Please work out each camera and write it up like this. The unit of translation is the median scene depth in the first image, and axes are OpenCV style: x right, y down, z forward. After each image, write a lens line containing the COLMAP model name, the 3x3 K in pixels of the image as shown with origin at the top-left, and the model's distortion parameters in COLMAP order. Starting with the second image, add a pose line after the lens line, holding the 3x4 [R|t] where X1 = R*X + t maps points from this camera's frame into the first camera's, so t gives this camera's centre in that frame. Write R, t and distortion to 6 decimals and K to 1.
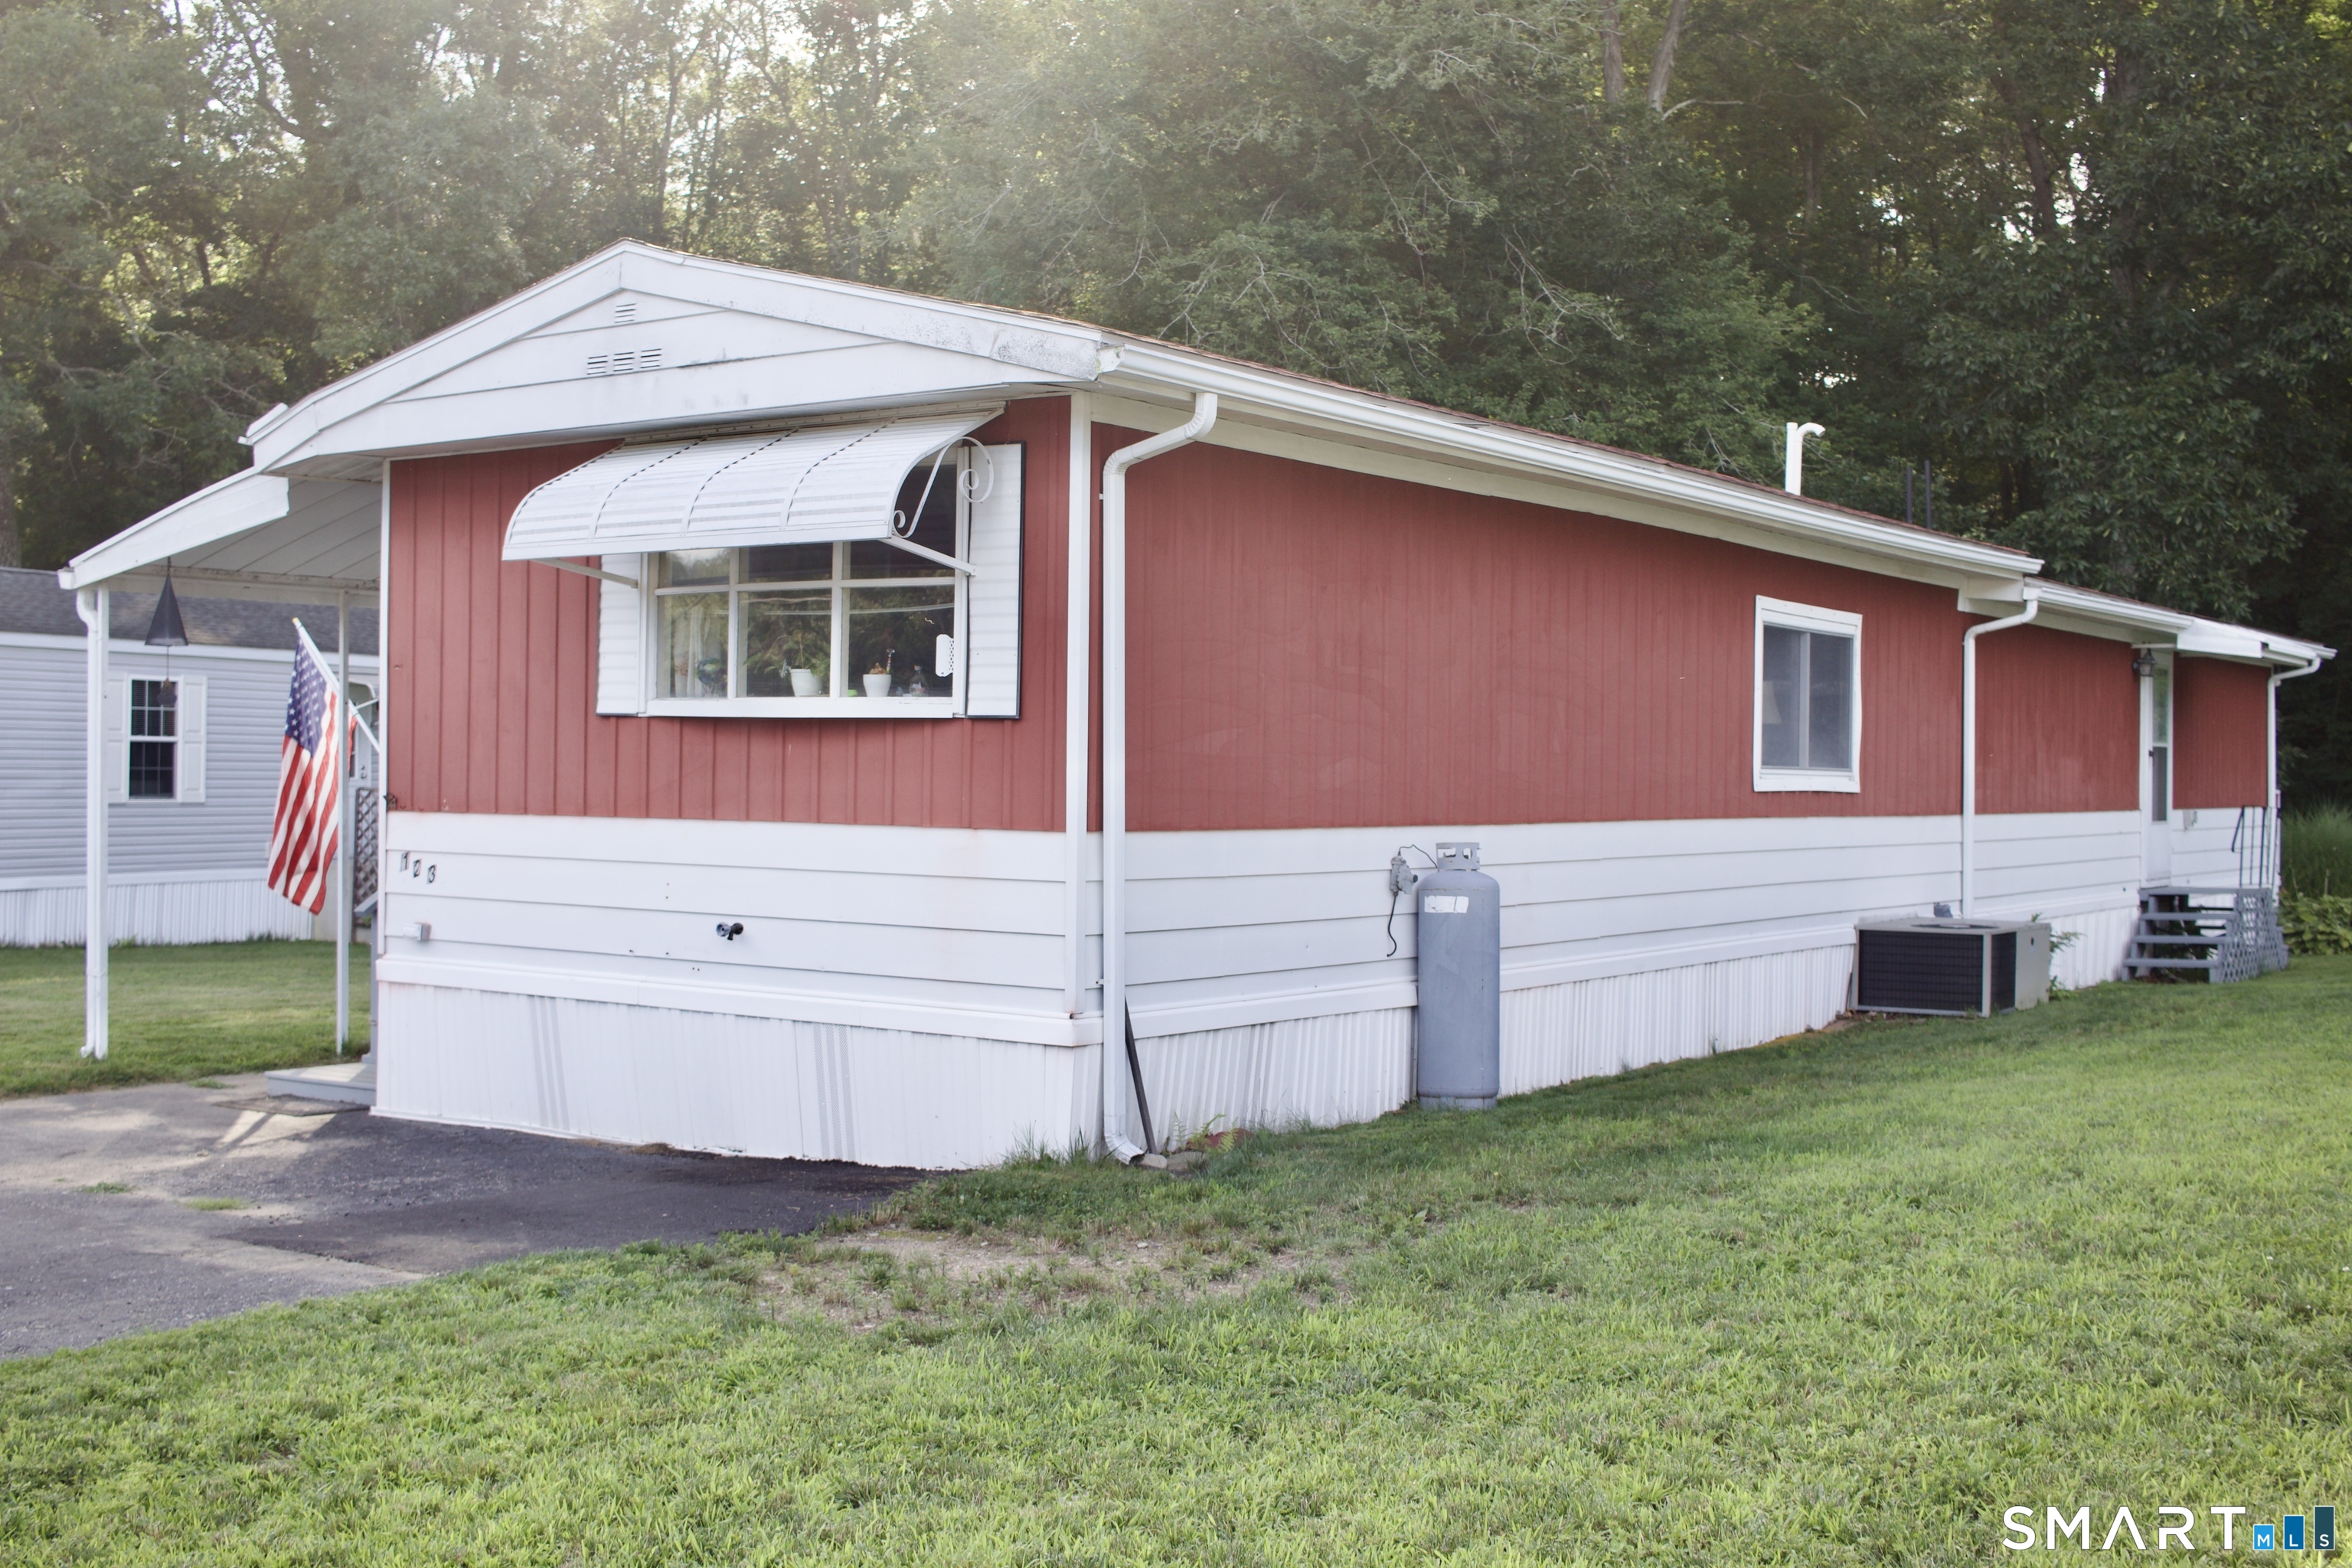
lens RADIAL K [[2590.9, 0, 1170.7], [0, 2590.9, 787.6], [0, 0, 1]] dist [-0.077335, 0.000000]
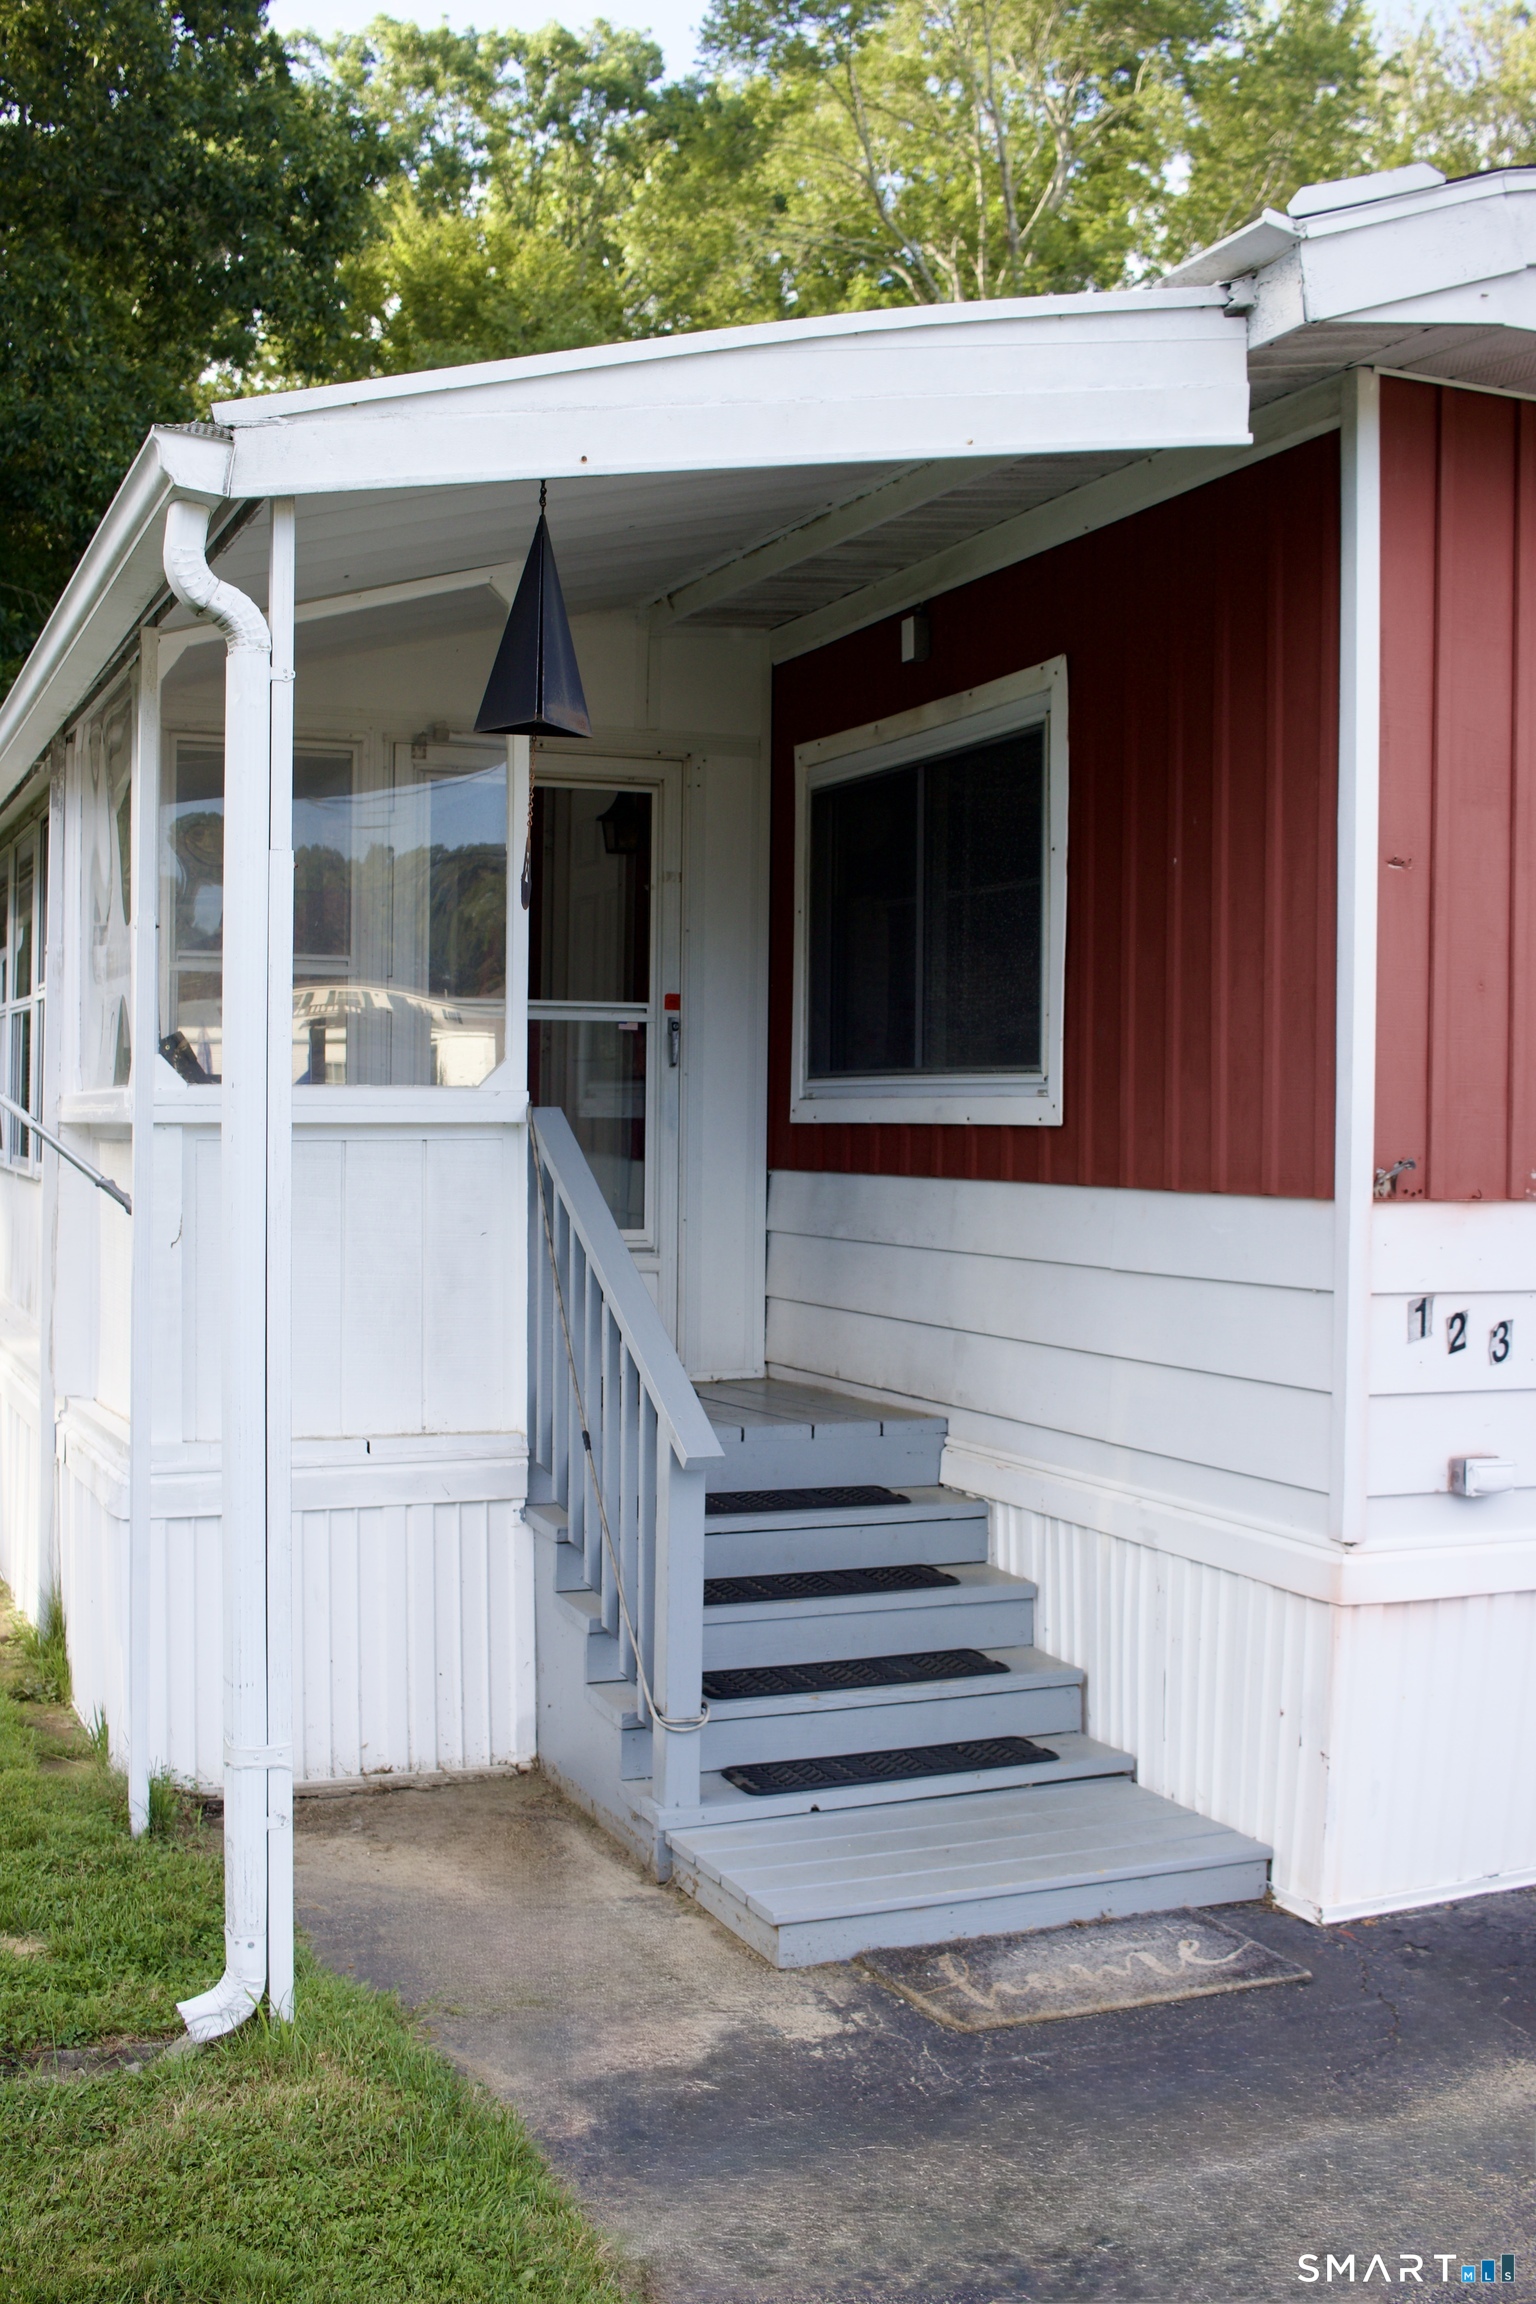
lens RADIAL K [[2538.1, 0, 832.6], [0, 2538.1, 1174.2], [0, 0, 1]] dist [-0.077335, 0.000000]
pose [[0.515081, -0.022149, 0.856855, -0.788373], [0.001087, 0.999682, 0.025187, -0.006798], [-0.857141, -0.012042, 0.514941, 0.962107]]
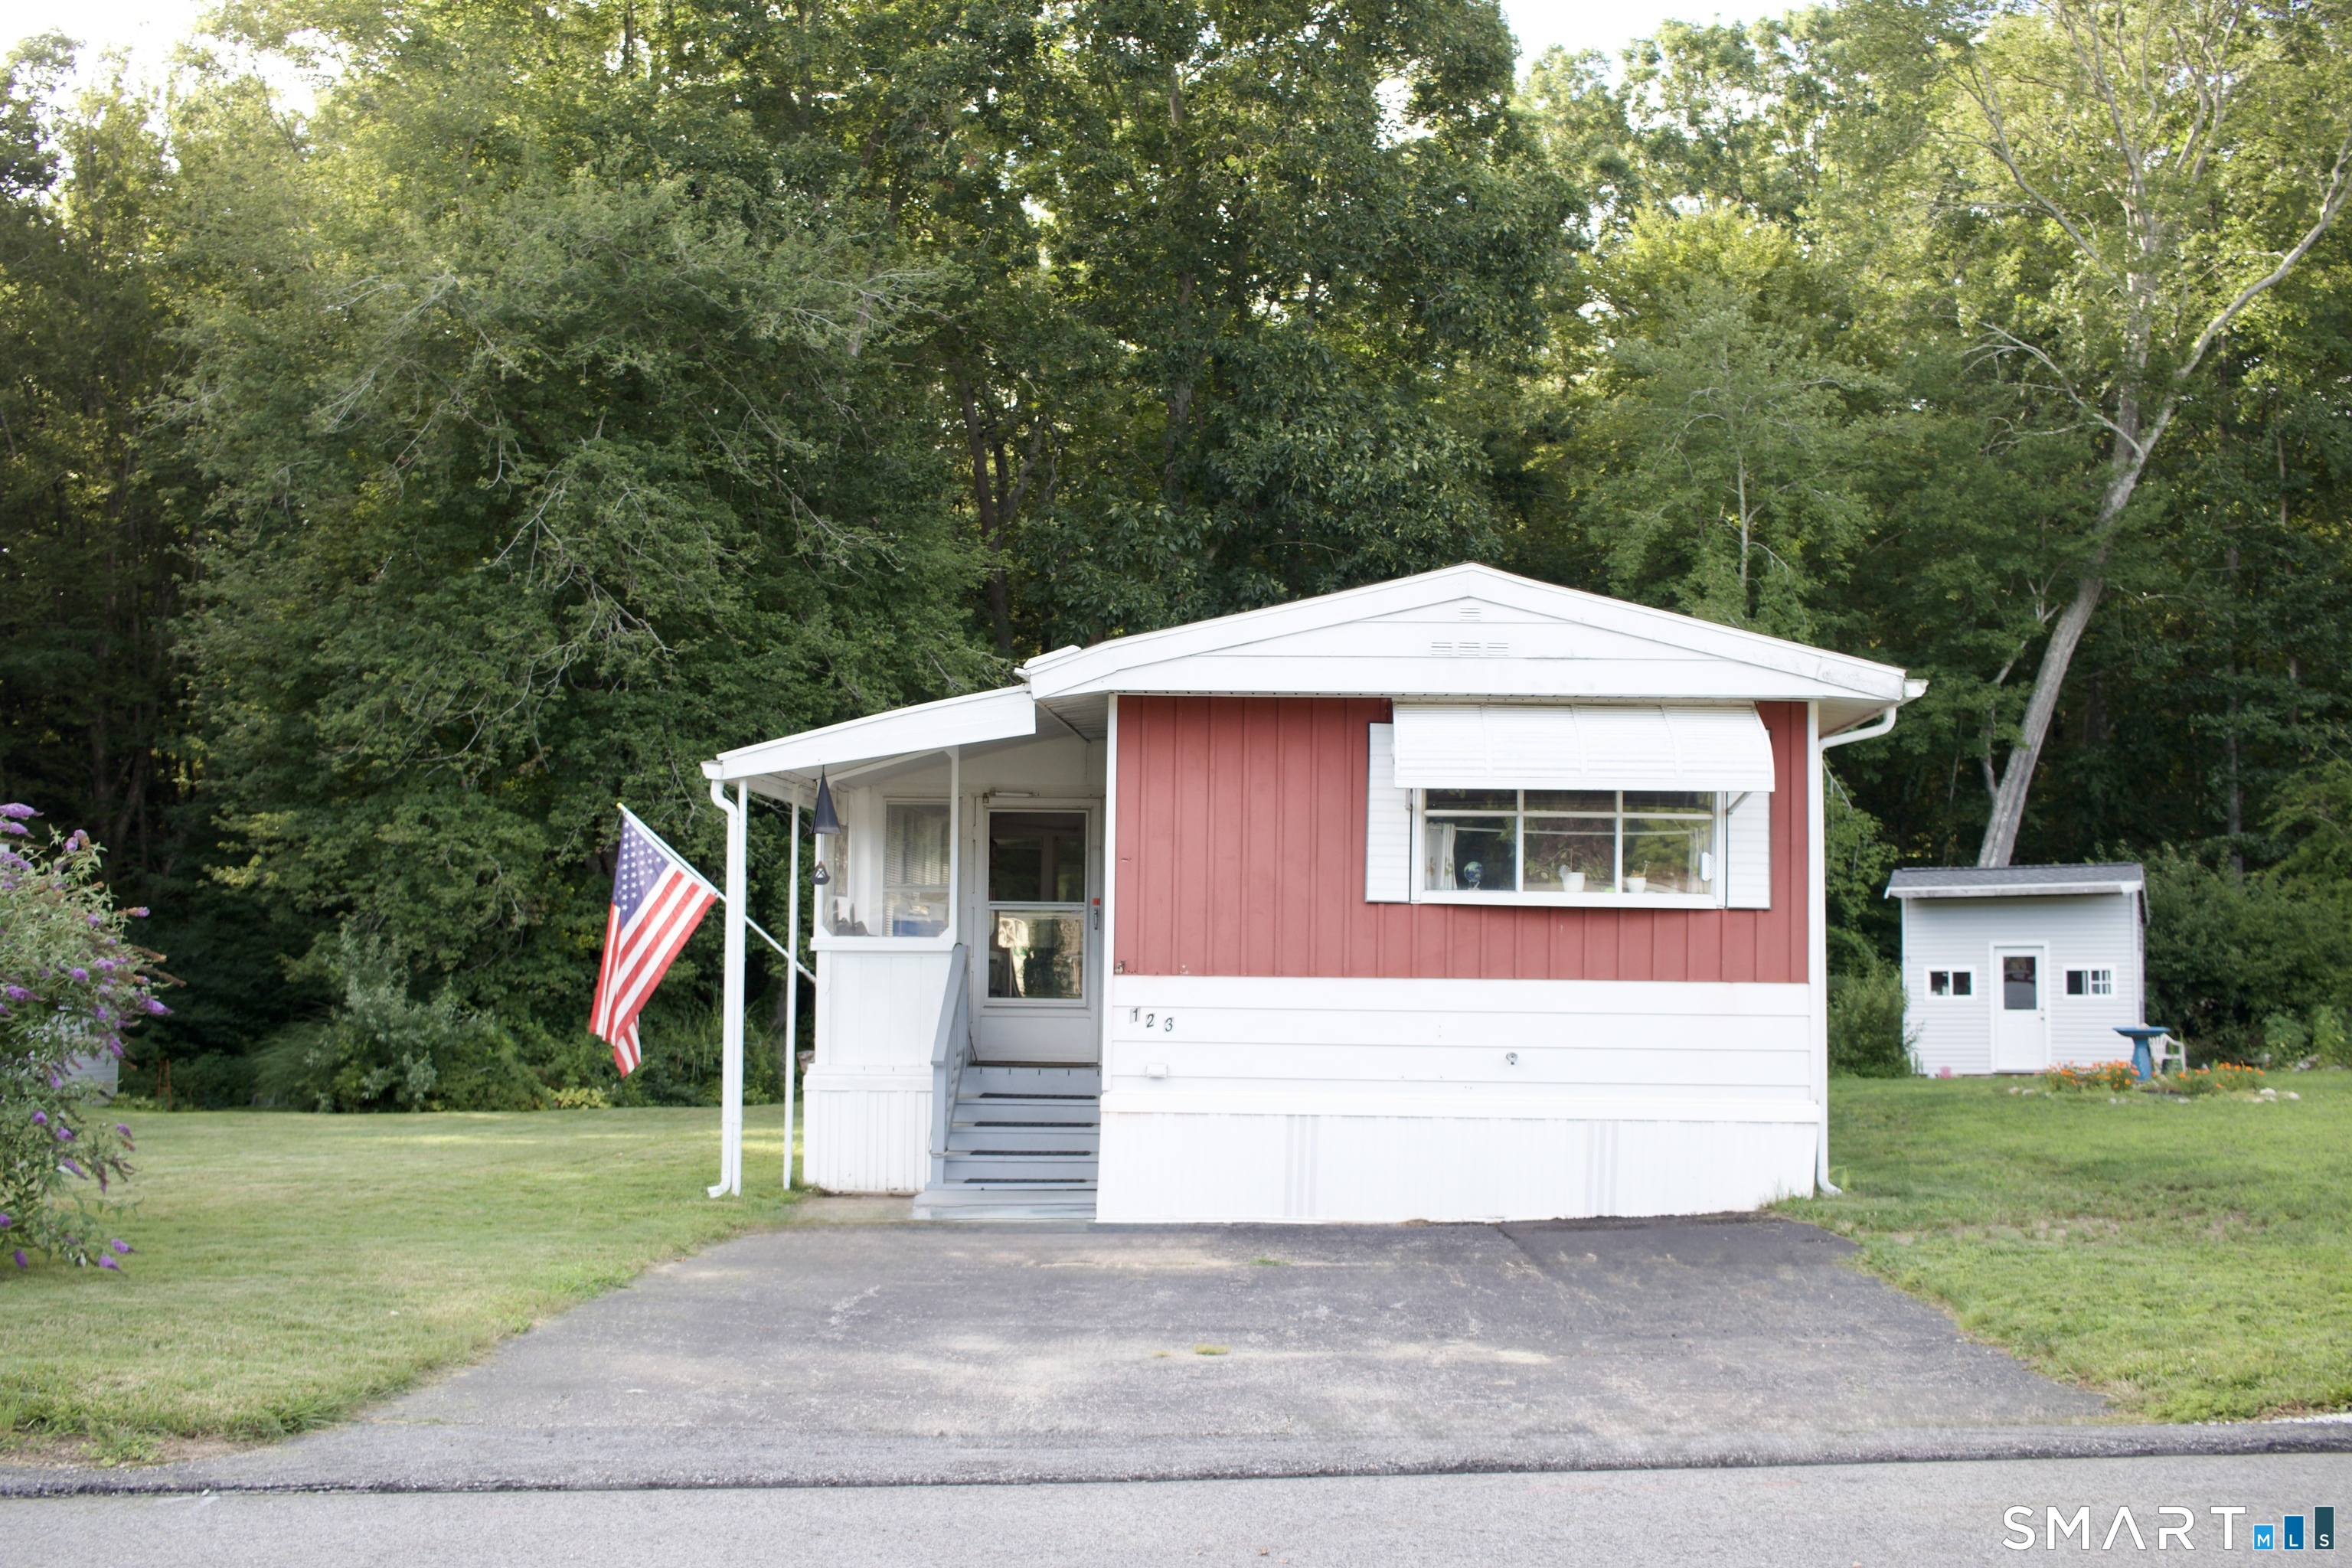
lens RADIAL K [[2590.9, 0, 1168.8], [0, 2590.9, 786.4], [0, 0, 1]] dist [-0.077335, 0.000000]
pose [[0.843715, 0.038864, 0.535383, -1.068540], [-0.000411, 0.997422, -0.071756, 0.009250], [-0.536791, 0.060322, 0.841556, -0.085021]]
